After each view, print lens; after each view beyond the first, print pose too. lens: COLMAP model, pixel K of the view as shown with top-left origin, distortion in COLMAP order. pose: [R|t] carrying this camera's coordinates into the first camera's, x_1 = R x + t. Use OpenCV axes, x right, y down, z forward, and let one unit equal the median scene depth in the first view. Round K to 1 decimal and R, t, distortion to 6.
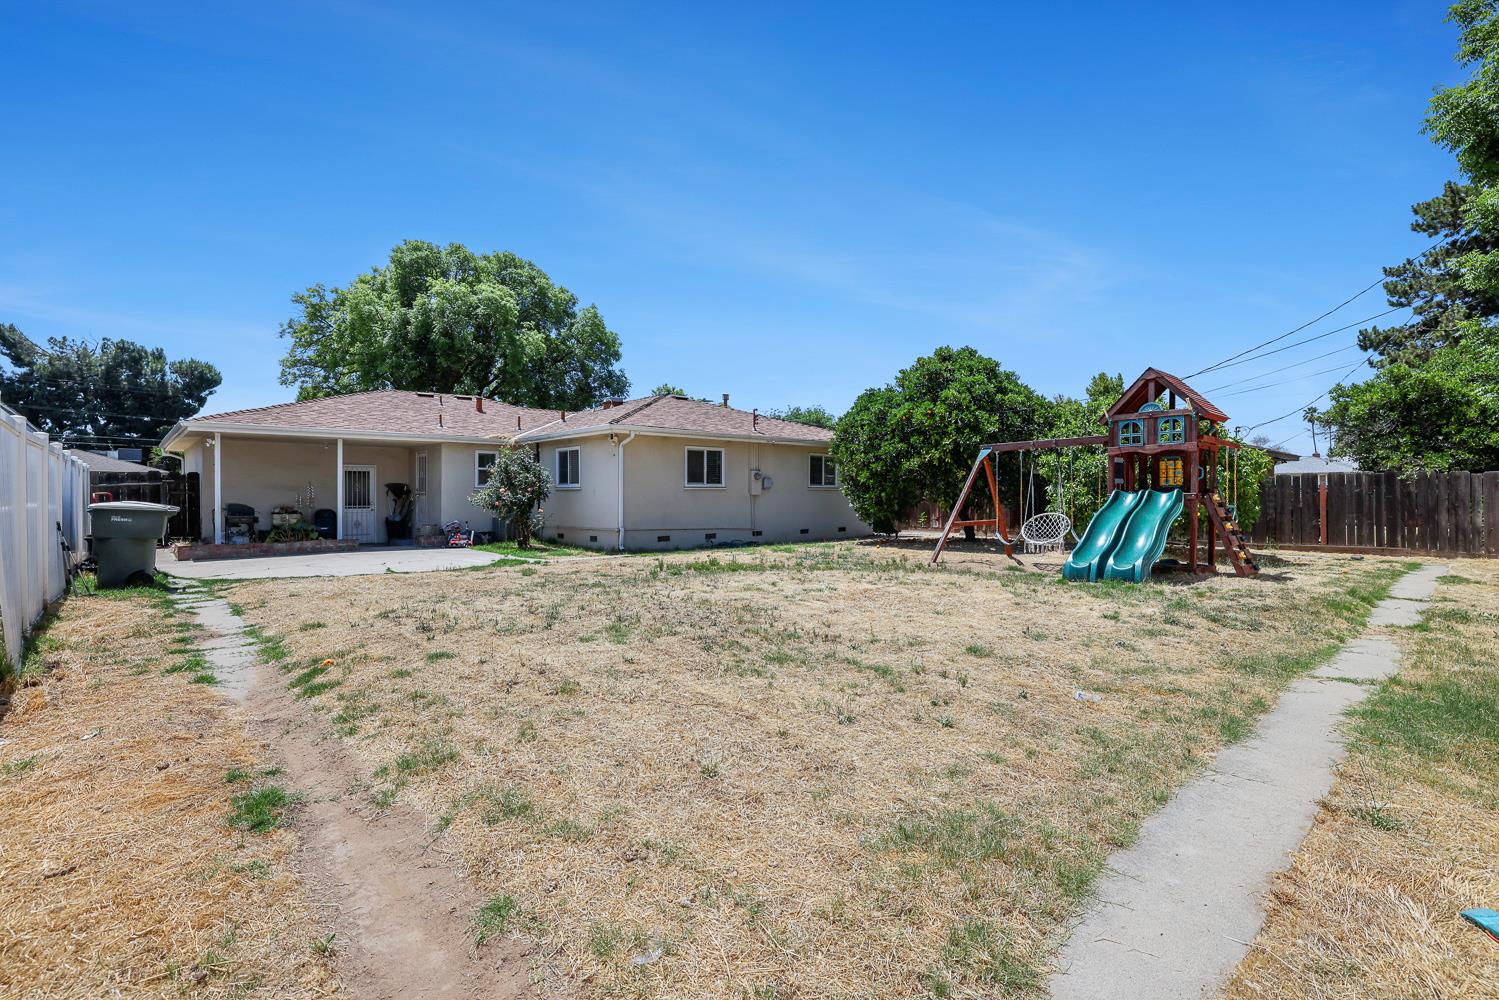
lens RADIAL K [[697.8, 0, 750.1], [0, 697.8, 500.9], [0, 0, 1]] dist [0.001683, -0.000387]
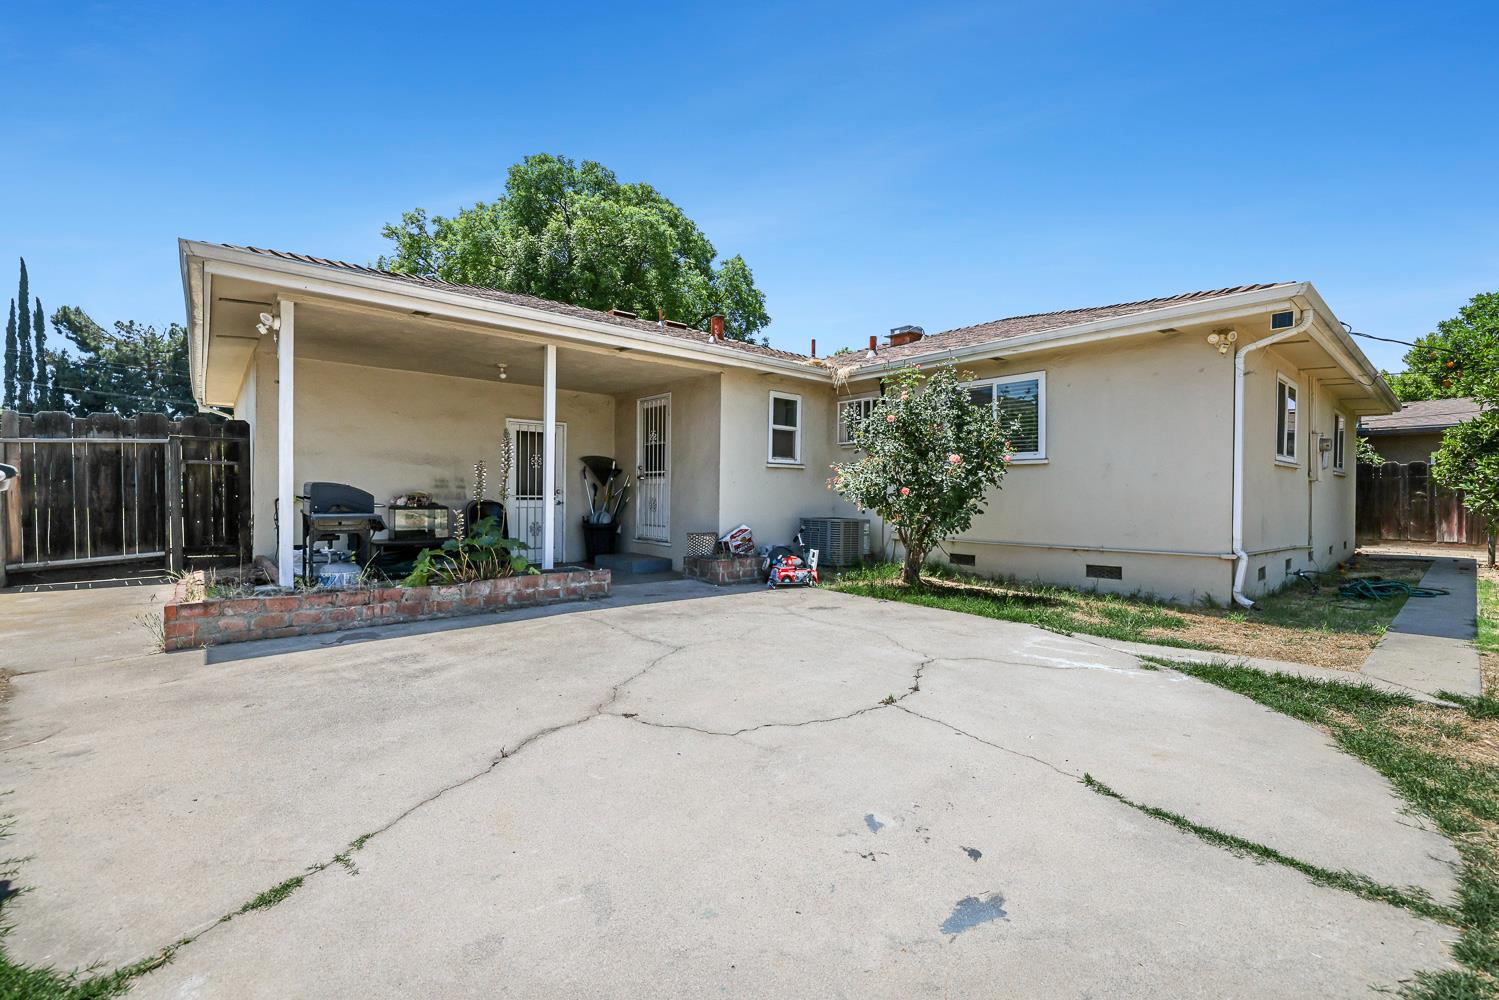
lens RADIAL K [[645.5, 0, 750.1], [0, 645.5, 501.5], [0, 0, 1]] dist [0.001591, 0.000062]
pose [[0.999527, 0.010029, -0.029076, -0.231705], [-0.009961, 0.999947, 0.002464, 0.005295], [0.029099, -0.002173, 0.999574, 0.304130]]
